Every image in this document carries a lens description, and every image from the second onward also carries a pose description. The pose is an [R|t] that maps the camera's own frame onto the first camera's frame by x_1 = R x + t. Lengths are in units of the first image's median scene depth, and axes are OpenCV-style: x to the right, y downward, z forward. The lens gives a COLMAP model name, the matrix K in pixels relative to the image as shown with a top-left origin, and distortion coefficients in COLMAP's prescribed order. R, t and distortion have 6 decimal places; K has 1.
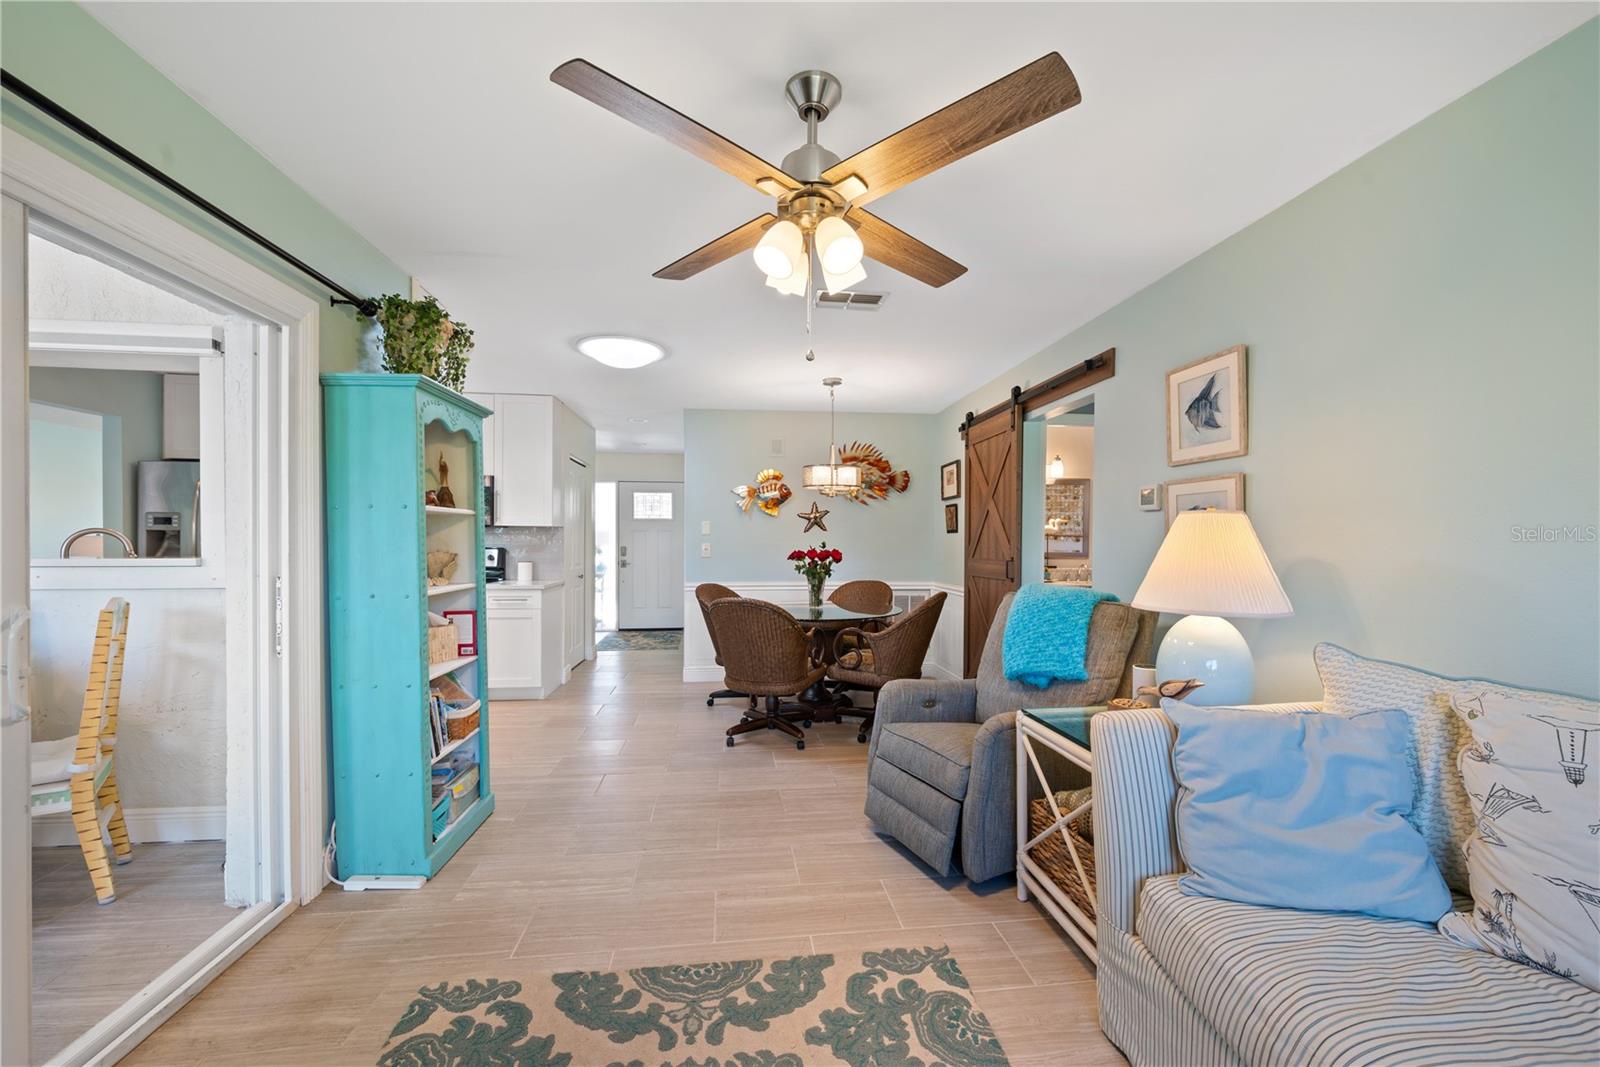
lens RADIAL K [[631.2, 0, 802.1], [0, 631.2, 541.3], [0, 0, 1]] dist [0.000969, -0.000188]
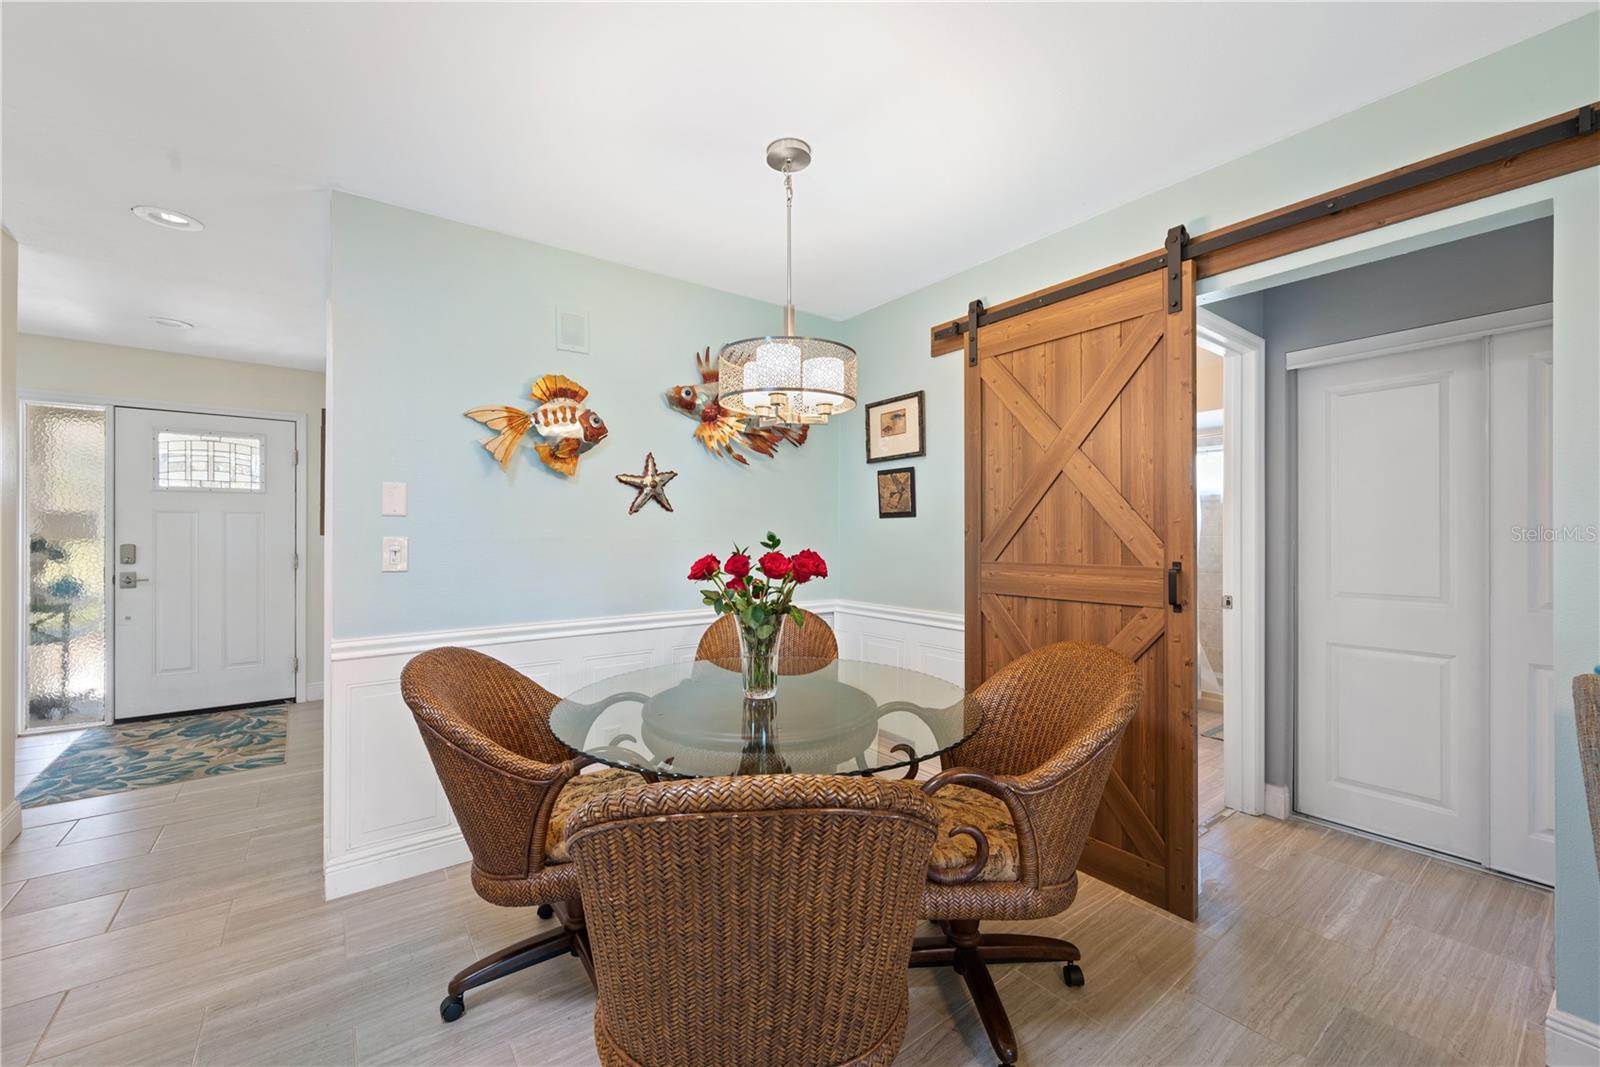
lens RADIAL K [[631.2, 0, 806.9], [0, 631.2, 534.8], [0, 0, 1]] dist [0.000969, -0.000188]
pose [[0.863298, -0.004019, 0.504679, -0.127724], [0.001994, 0.999988, 0.004553, -0.000029], [-0.504691, -0.002924, 0.863295, 0.516728]]
